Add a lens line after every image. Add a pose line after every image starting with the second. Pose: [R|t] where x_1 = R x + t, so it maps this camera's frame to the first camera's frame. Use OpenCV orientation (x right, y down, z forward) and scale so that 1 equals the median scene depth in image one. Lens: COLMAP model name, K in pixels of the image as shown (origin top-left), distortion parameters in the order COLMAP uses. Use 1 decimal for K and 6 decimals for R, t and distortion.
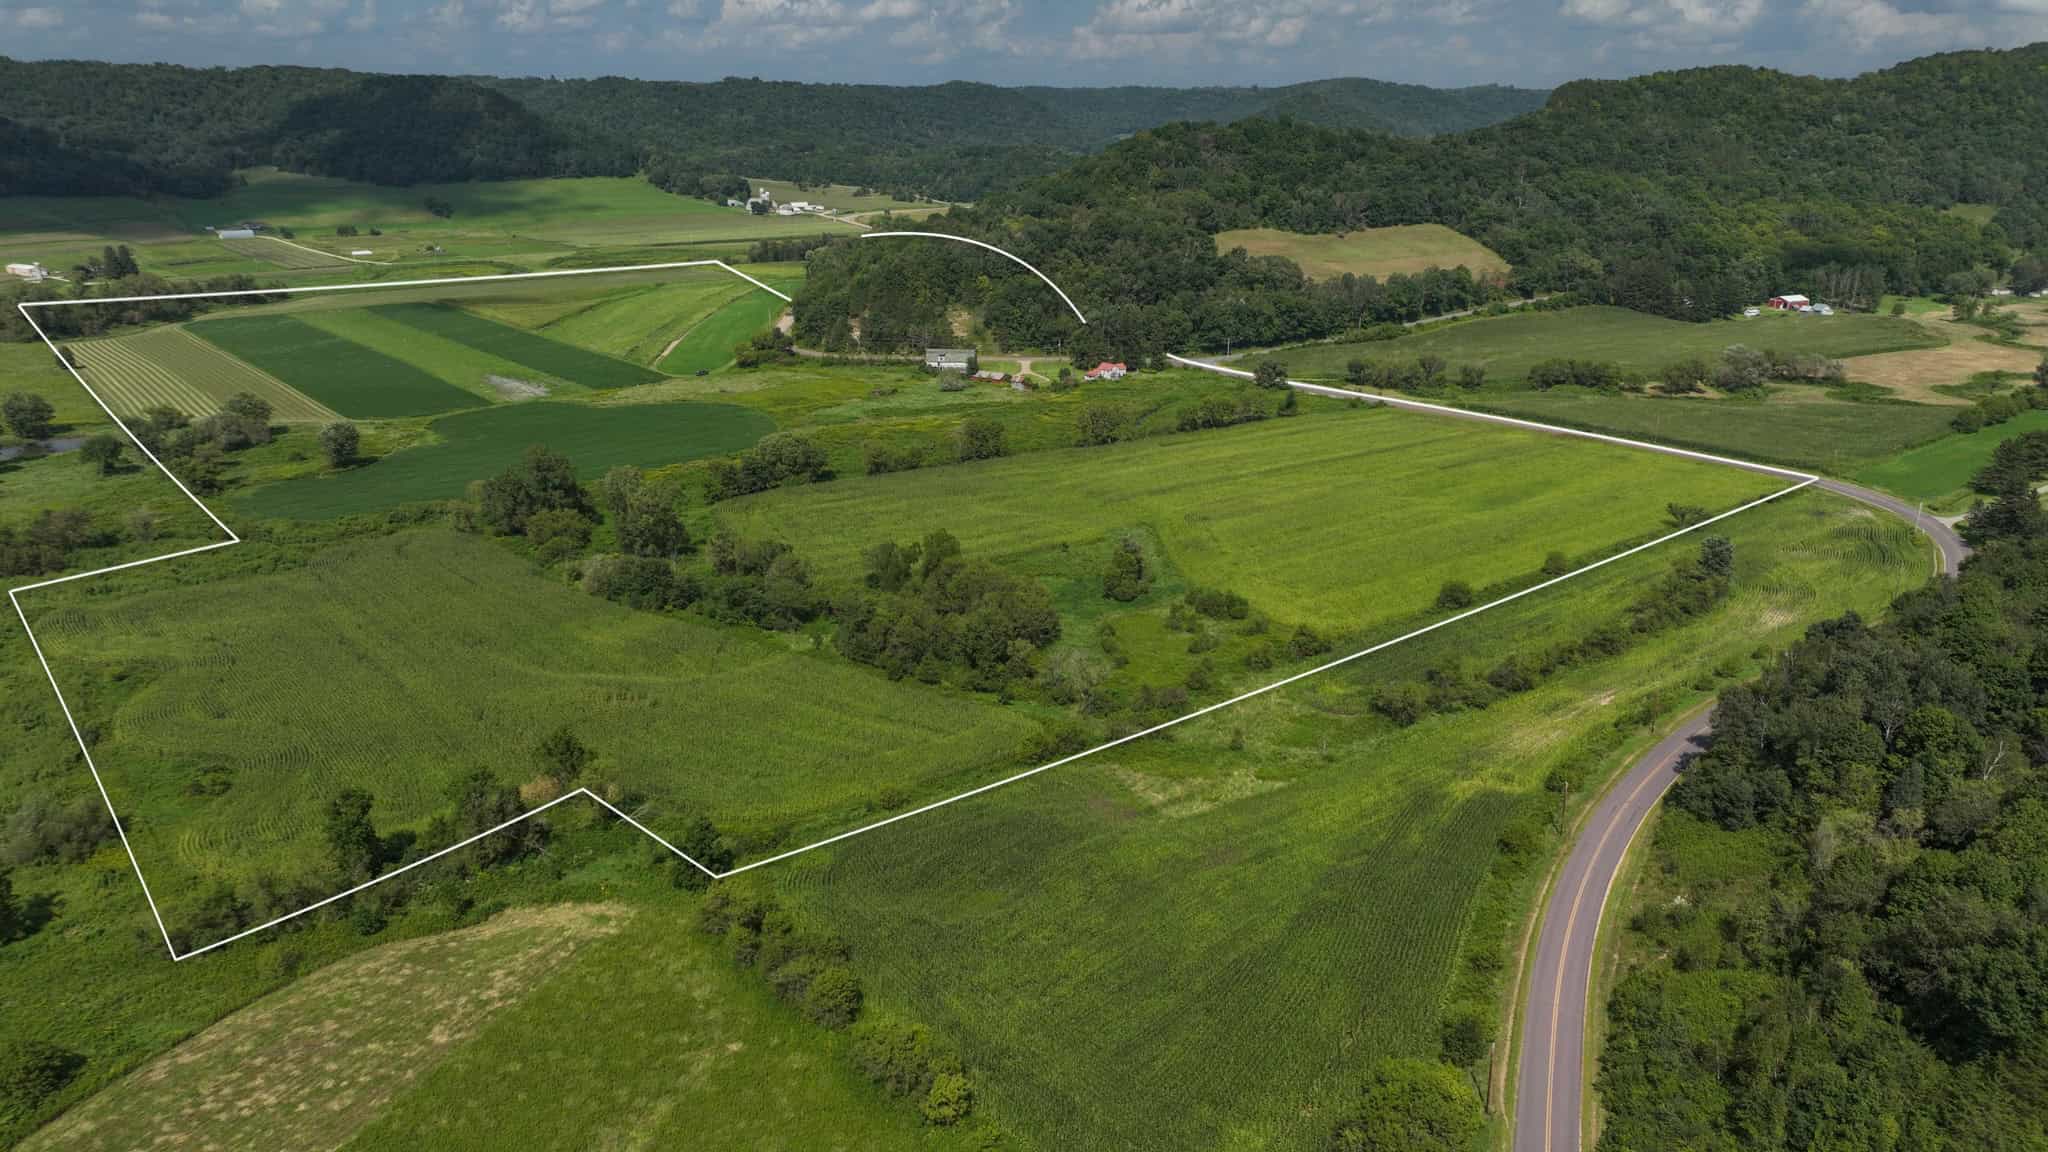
lens RADIAL K [[1439.3, 0, 1027.3], [0, 1439.3, 573.5], [0, 0, 1]] dist [-0.001301, 0.022186]
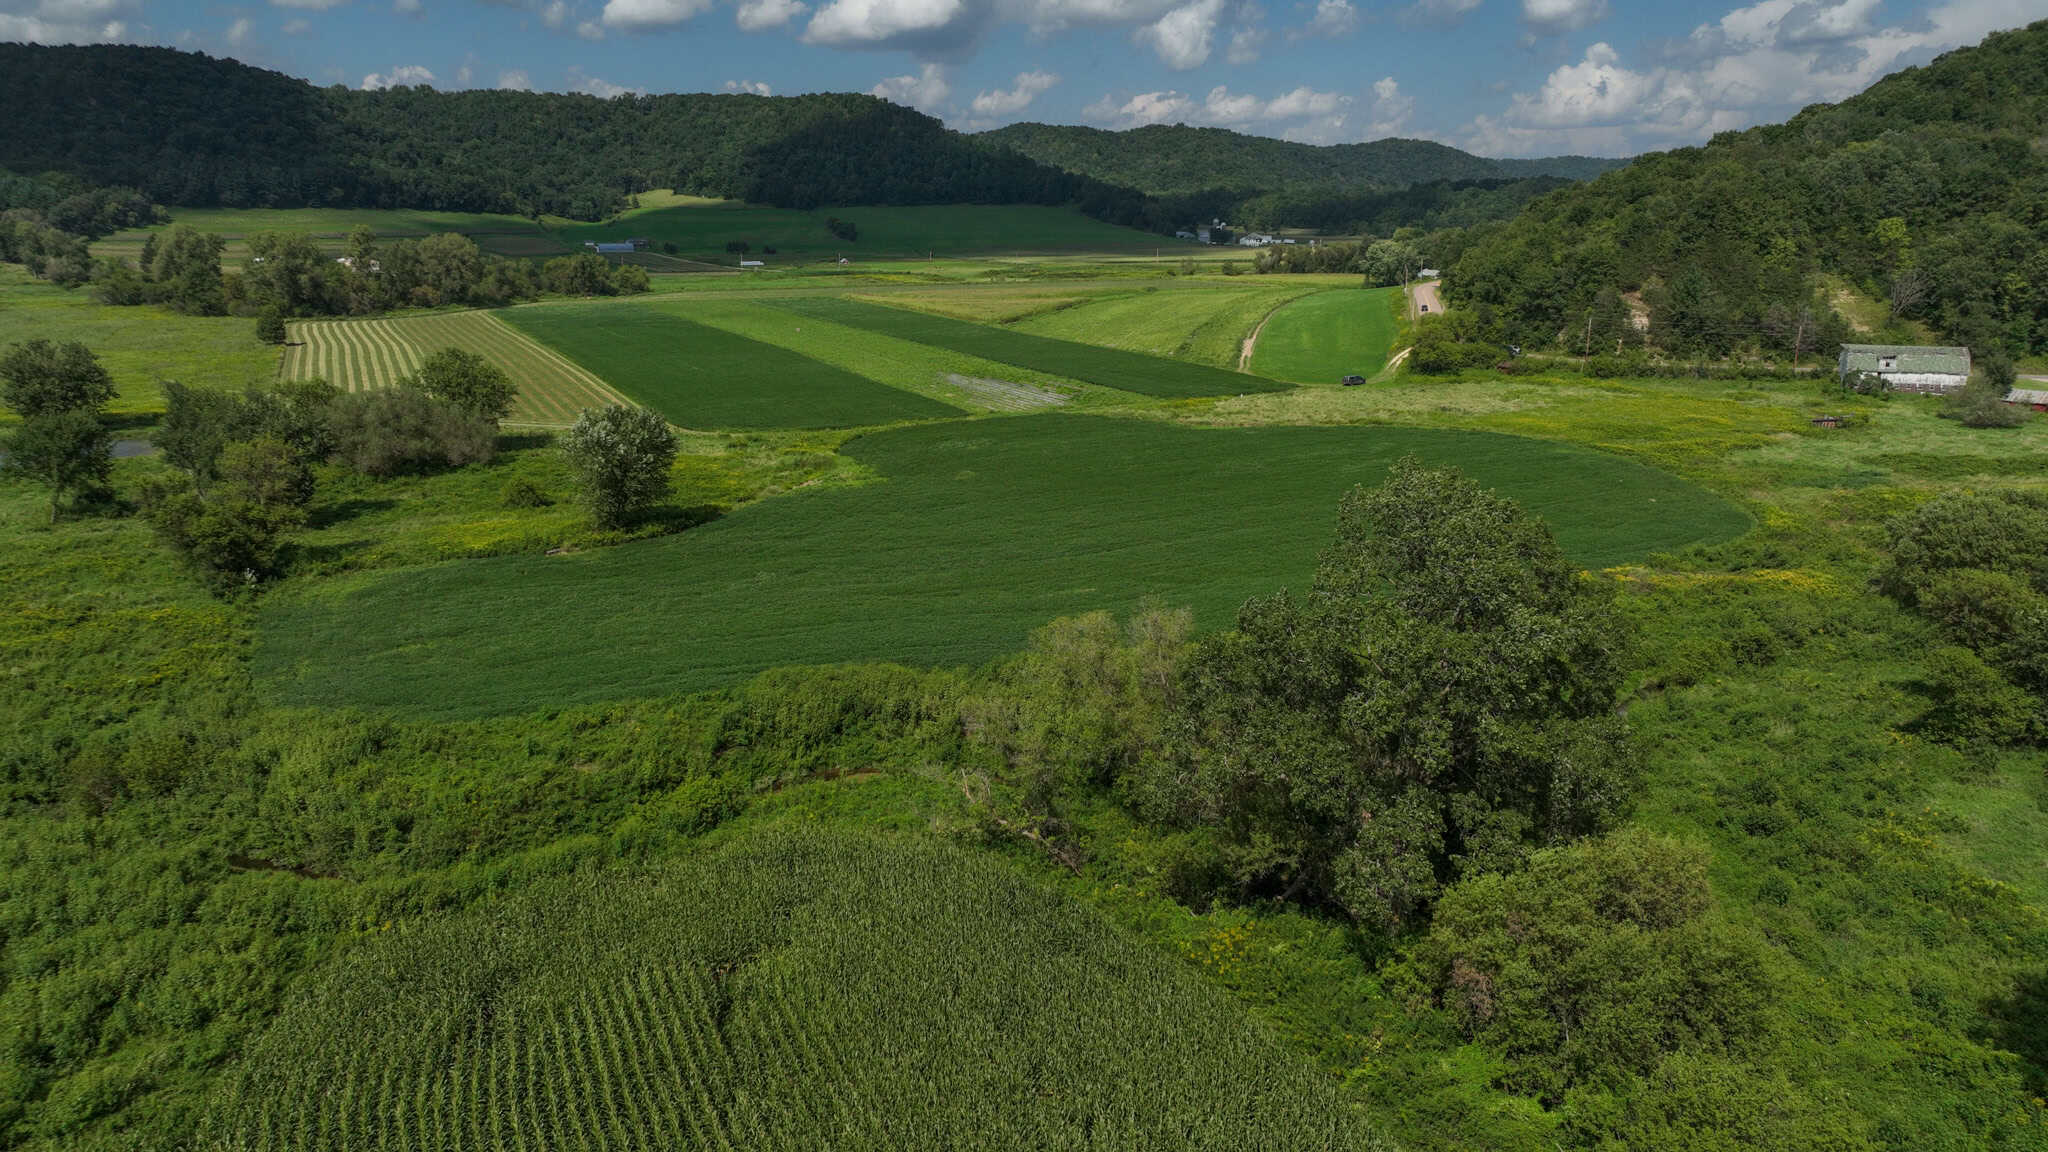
lens RADIAL K [[1439.3, 0, 1026.4], [0, 1439.3, 577.2], [0, 0, 1]] dist [-0.001301, 0.022186]
pose [[0.970713, 0.060082, -0.232609, -0.204656], [-0.074392, 0.995807, -0.053238, -0.034947], [0.228435, 0.068983, 0.971112, 0.470609]]
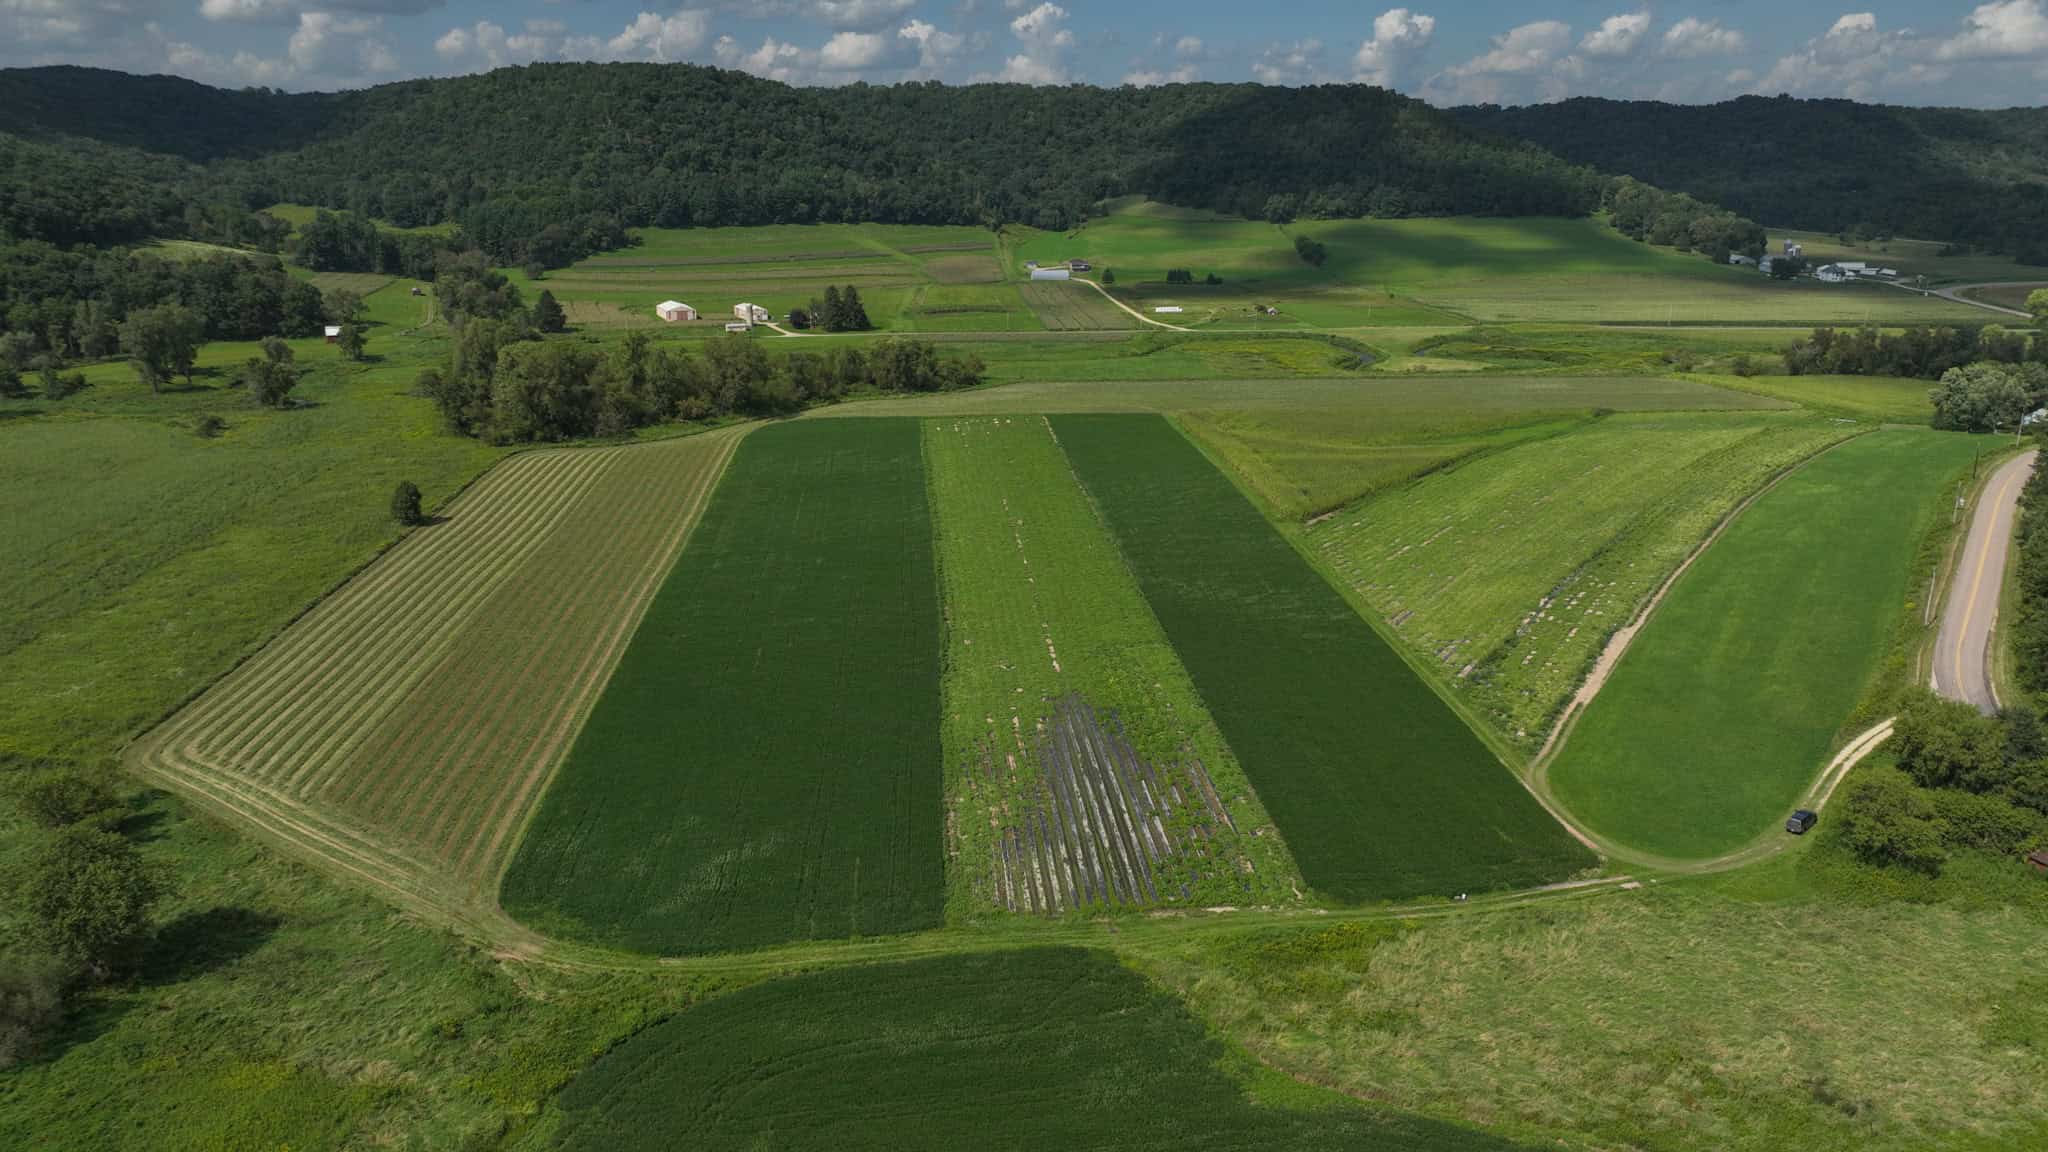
lens RADIAL K [[1439.3, 0, 1023.8], [0, 1439.3, 574.7], [0, 0, 1]] dist [-0.001301, 0.022186]
pose [[0.812141, 0.162788, -0.560292, -0.176912], [-0.180582, 0.983269, 0.023927, -0.166787], [0.554812, 0.081746, 0.827950, 0.655427]]
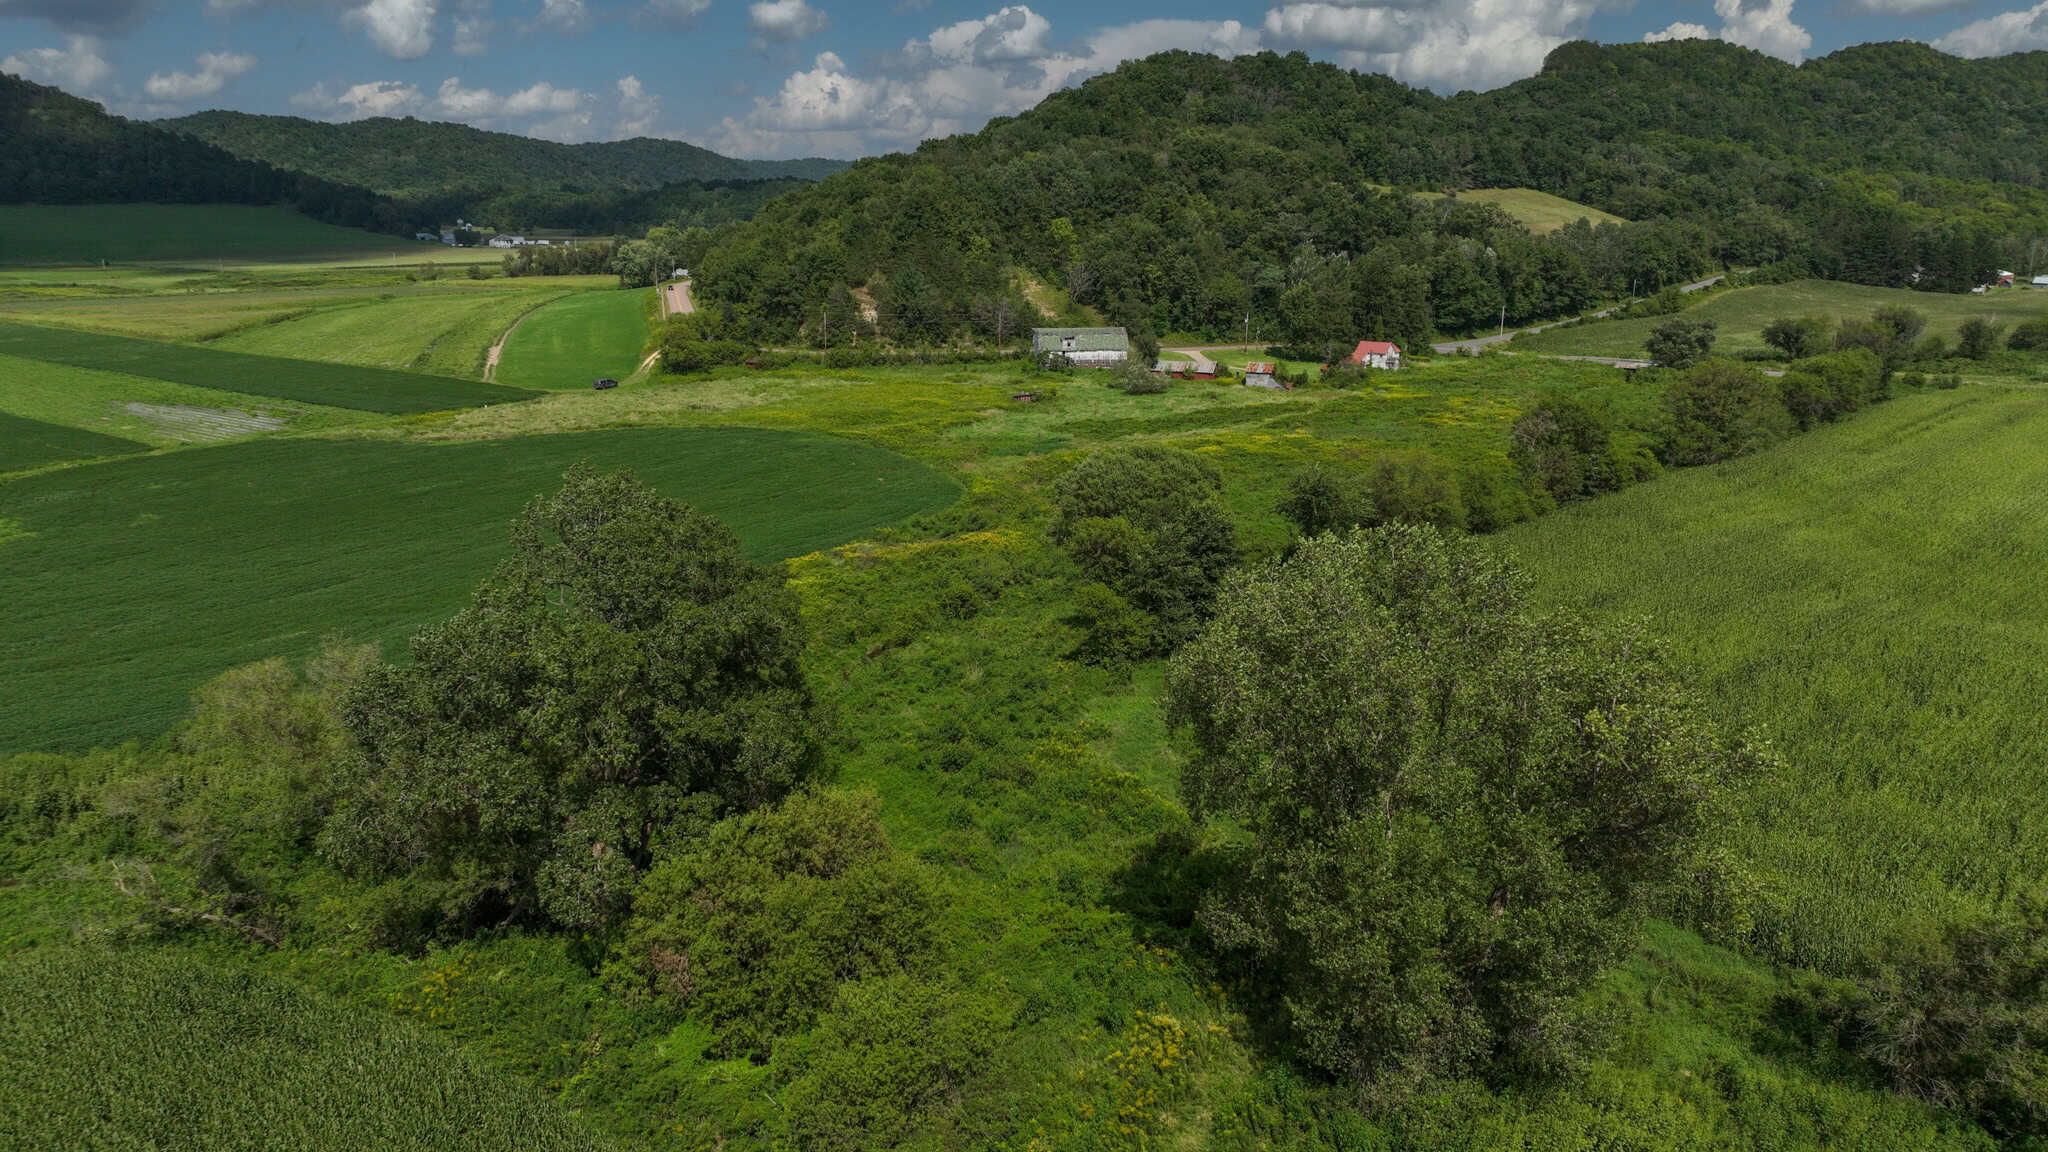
lens RADIAL K [[1439.3, 0, 1026.4], [0, 1439.3, 576.1], [0, 0, 1]] dist [-0.001301, 0.022186]
pose [[0.970321, -0.061913, 0.233760, -0.194631], [0.076298, 0.995676, -0.052995, -0.034985], [-0.229468, 0.069258, 0.970849, 0.468170]]
